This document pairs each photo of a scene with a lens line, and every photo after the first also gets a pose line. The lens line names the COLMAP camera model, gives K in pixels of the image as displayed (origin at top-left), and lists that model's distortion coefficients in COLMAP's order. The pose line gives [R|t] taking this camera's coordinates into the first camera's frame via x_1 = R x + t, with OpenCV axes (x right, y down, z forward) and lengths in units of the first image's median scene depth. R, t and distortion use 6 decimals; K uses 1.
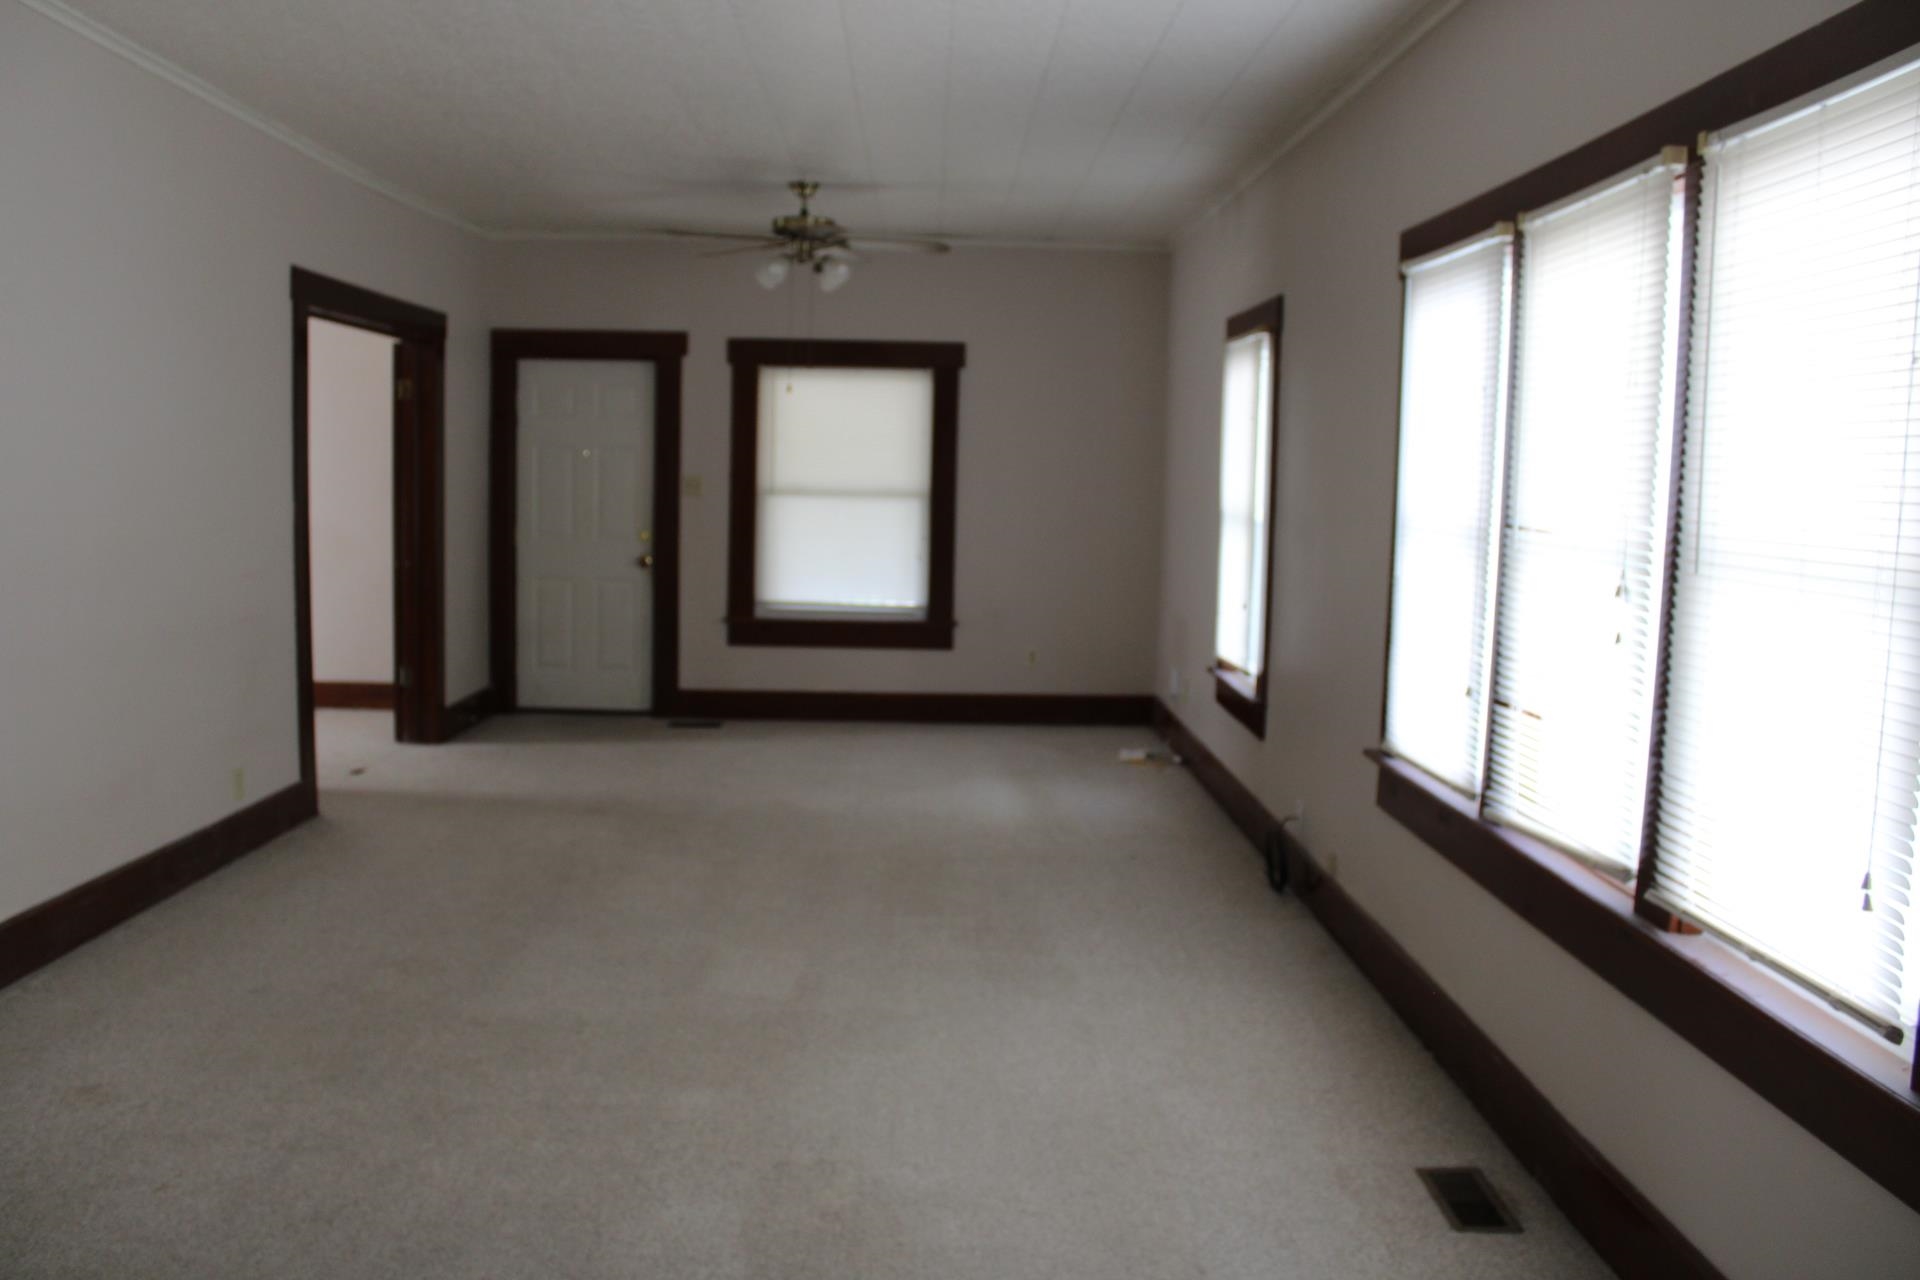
lens RADIAL K [[1585.7, 0, 944.6], [0, 1585.7, 641.2], [0, 0, 1]] dist [-0.147247, 0.109902]
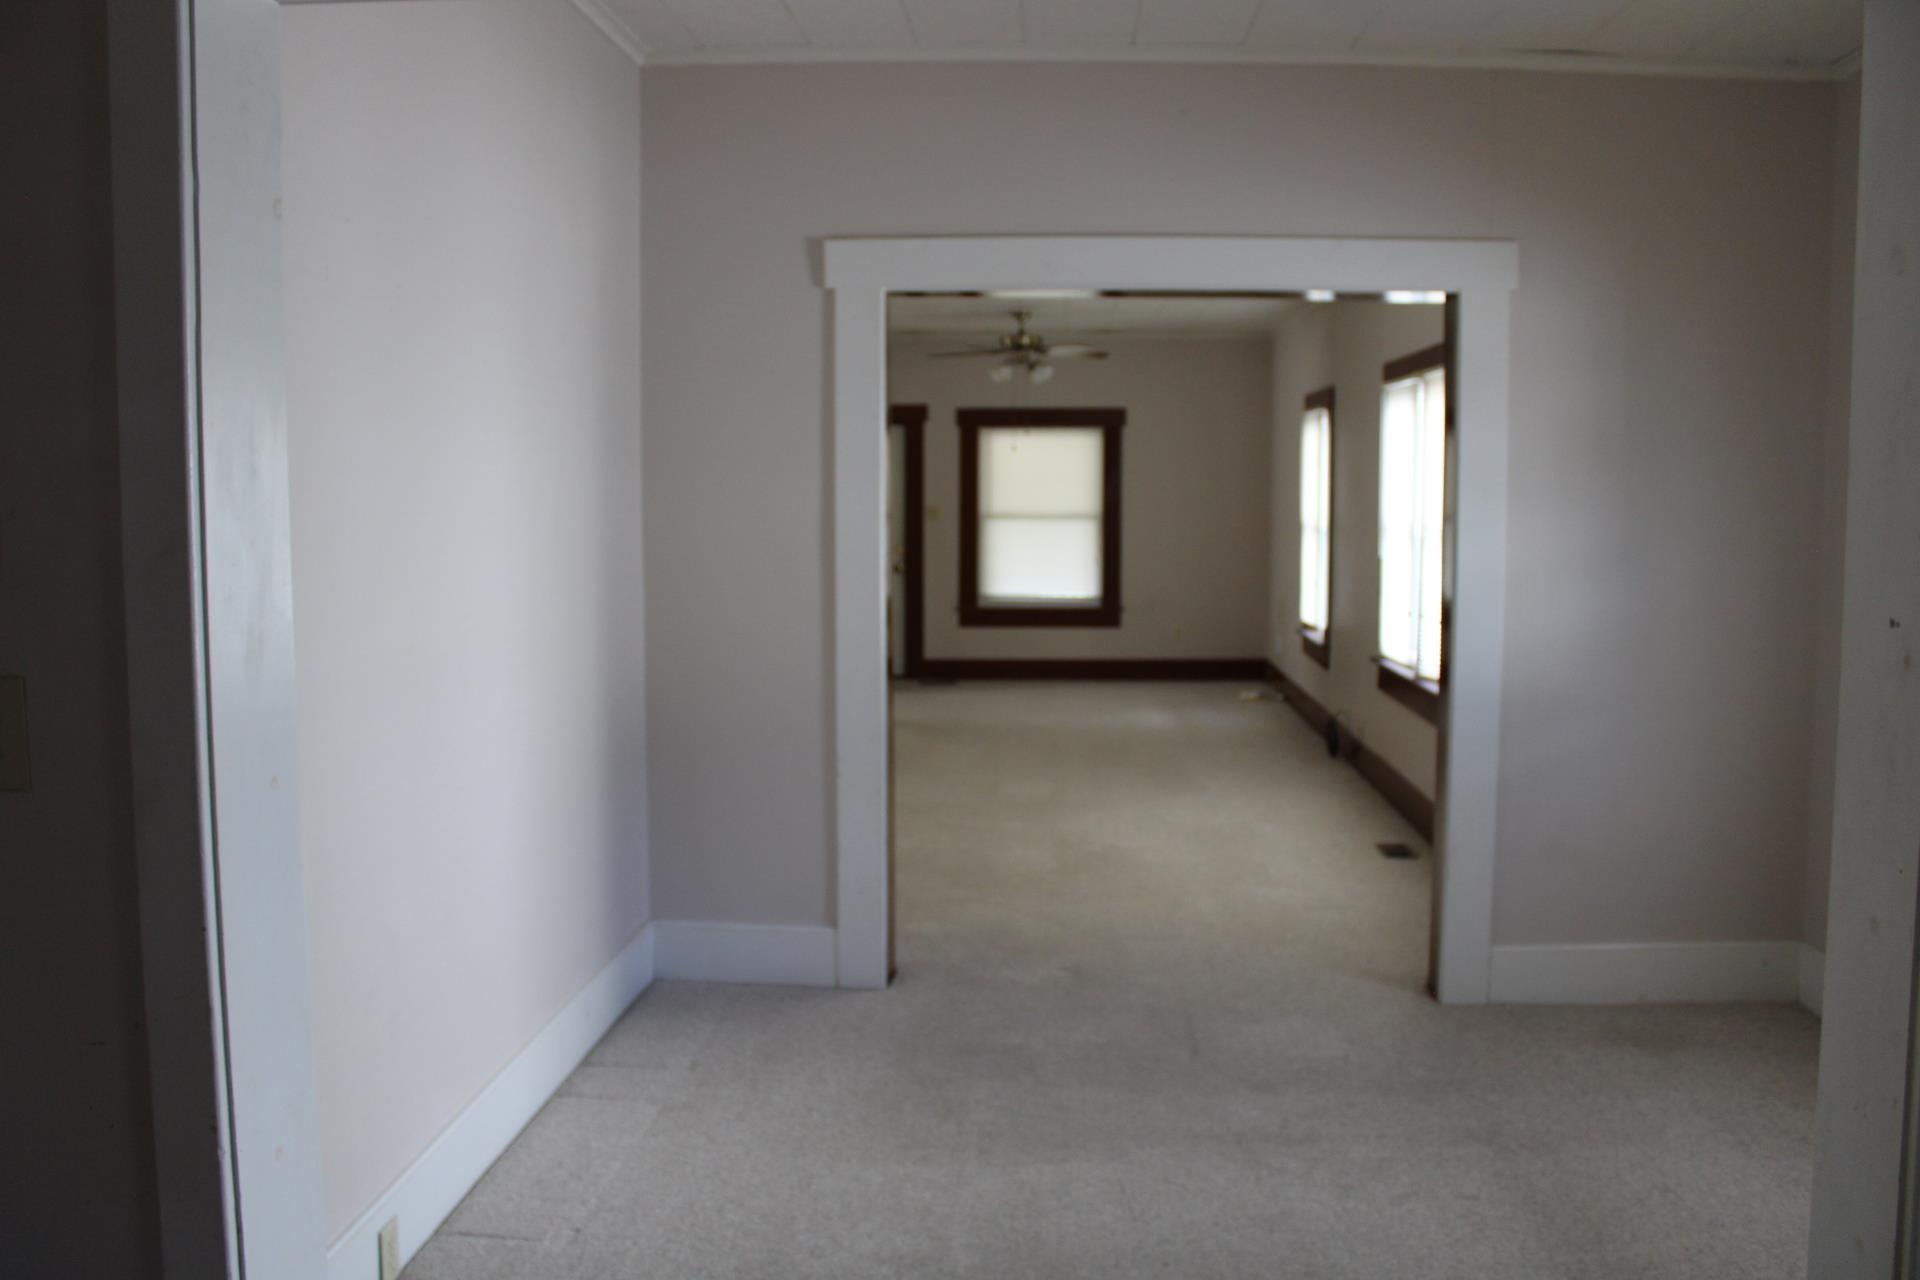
lens RADIAL K [[1585.7, 0, 974.6], [0, 1585.7, 634.0], [0, 0, 1]] dist [-0.147247, 0.109902]
pose [[0.997439, -0.016118, -0.069685, -0.028269], [0.014837, 0.999712, -0.018866, 0.039451], [0.069969, 0.017784, 0.997391, -0.440621]]
